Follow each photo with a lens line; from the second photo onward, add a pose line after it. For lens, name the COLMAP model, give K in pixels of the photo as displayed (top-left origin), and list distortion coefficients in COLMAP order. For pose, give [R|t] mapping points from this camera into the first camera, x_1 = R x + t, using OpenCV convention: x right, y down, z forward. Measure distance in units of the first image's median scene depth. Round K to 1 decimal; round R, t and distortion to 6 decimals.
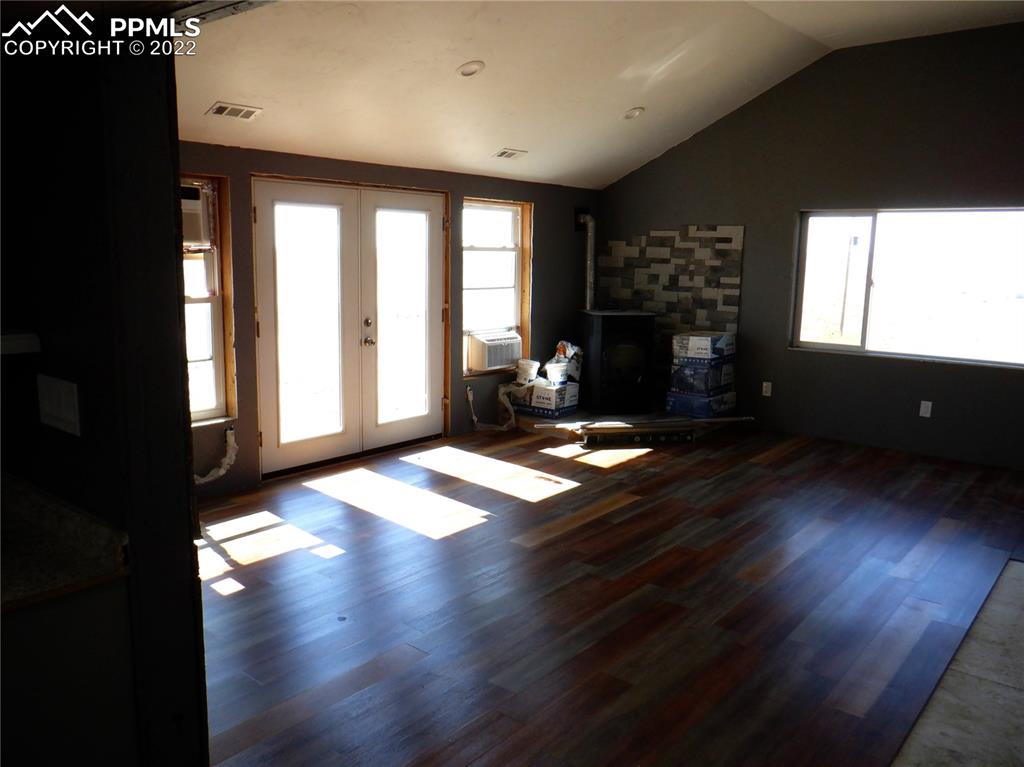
lens RADIAL K [[828.4, 0, 503.2], [0, 828.4, 382.6], [0, 0, 1]] dist [0.006643, -0.046353]
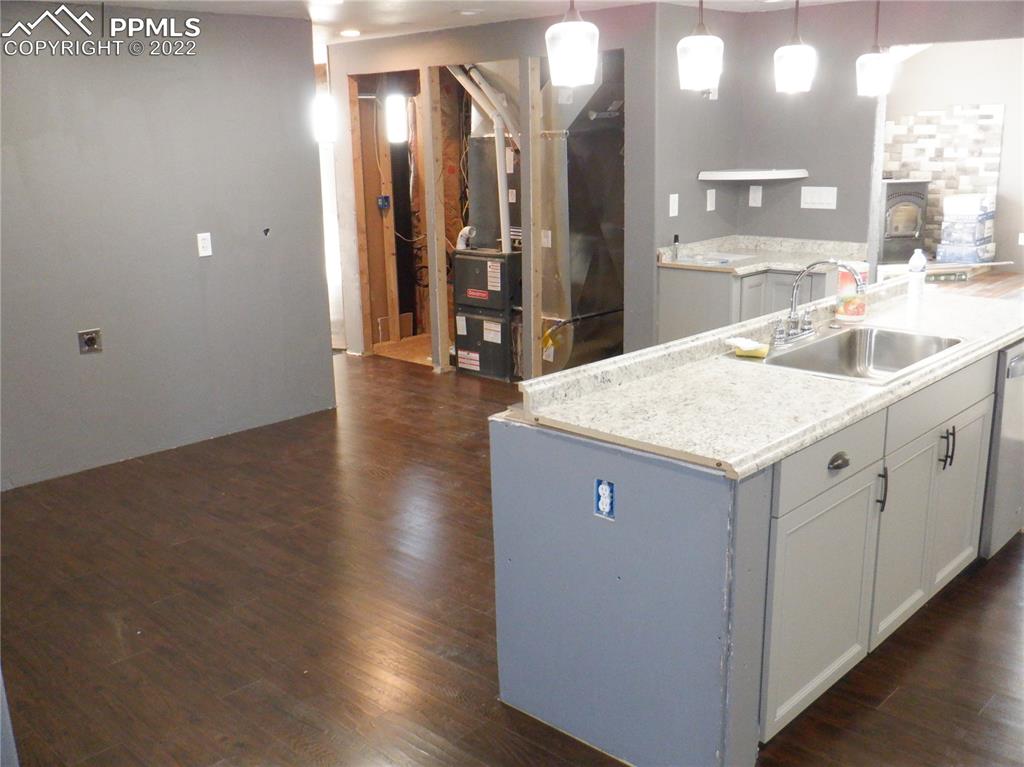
lens RADIAL K [[1008.0, 0, 479.3], [0, 1008.0, 387.3], [0, 0, 1]] dist [-0.030327, 0.000000]
pose [[0.994606, -0.020592, -0.101659, -0.378134], [0.028730, 0.996440, 0.079253, 0.096996], [0.099665, -0.081746, 0.991657, -0.630980]]
